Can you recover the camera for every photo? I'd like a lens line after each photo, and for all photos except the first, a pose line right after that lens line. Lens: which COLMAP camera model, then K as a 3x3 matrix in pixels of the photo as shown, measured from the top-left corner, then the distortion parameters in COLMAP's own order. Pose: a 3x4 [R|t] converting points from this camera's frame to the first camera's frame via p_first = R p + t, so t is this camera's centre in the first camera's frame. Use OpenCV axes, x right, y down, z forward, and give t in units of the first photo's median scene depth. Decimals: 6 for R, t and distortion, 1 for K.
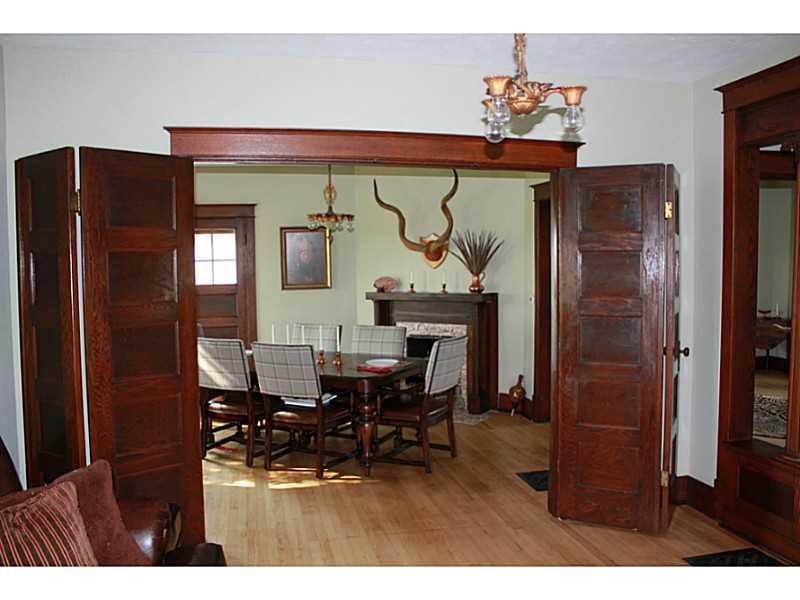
lens RADIAL K [[699.8, 0, 400.0], [0, 699.8, 300.0], [0, 0, 1]] dist [-0.003374, -0.000886]
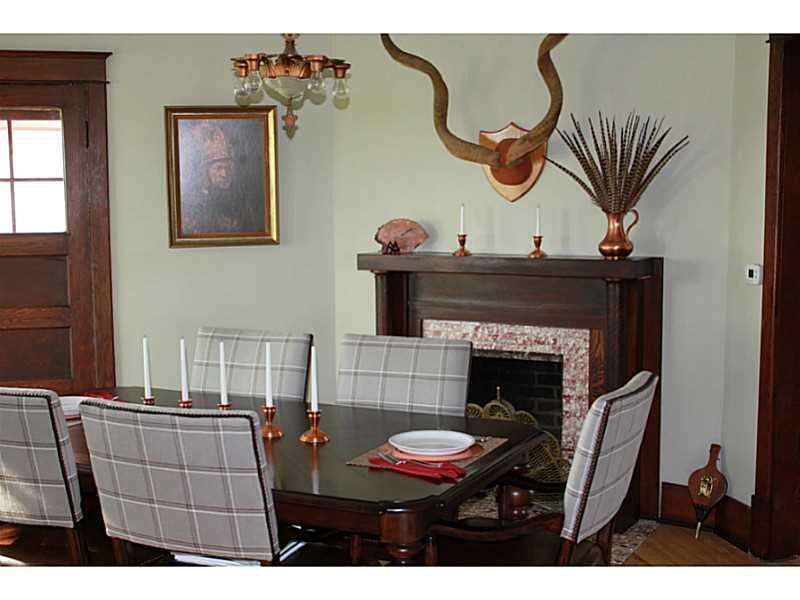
lens RADIAL K [[1044.4, 0, 400.0], [0, 1044.4, 300.0], [0, 0, 1]] dist [0.000844, 0.041196]
pose [[0.998941, 0.003600, 0.045871, -0.054580], [-0.005488, 0.999140, 0.041091, -0.009301], [-0.045684, -0.041299, 0.998102, 0.341498]]
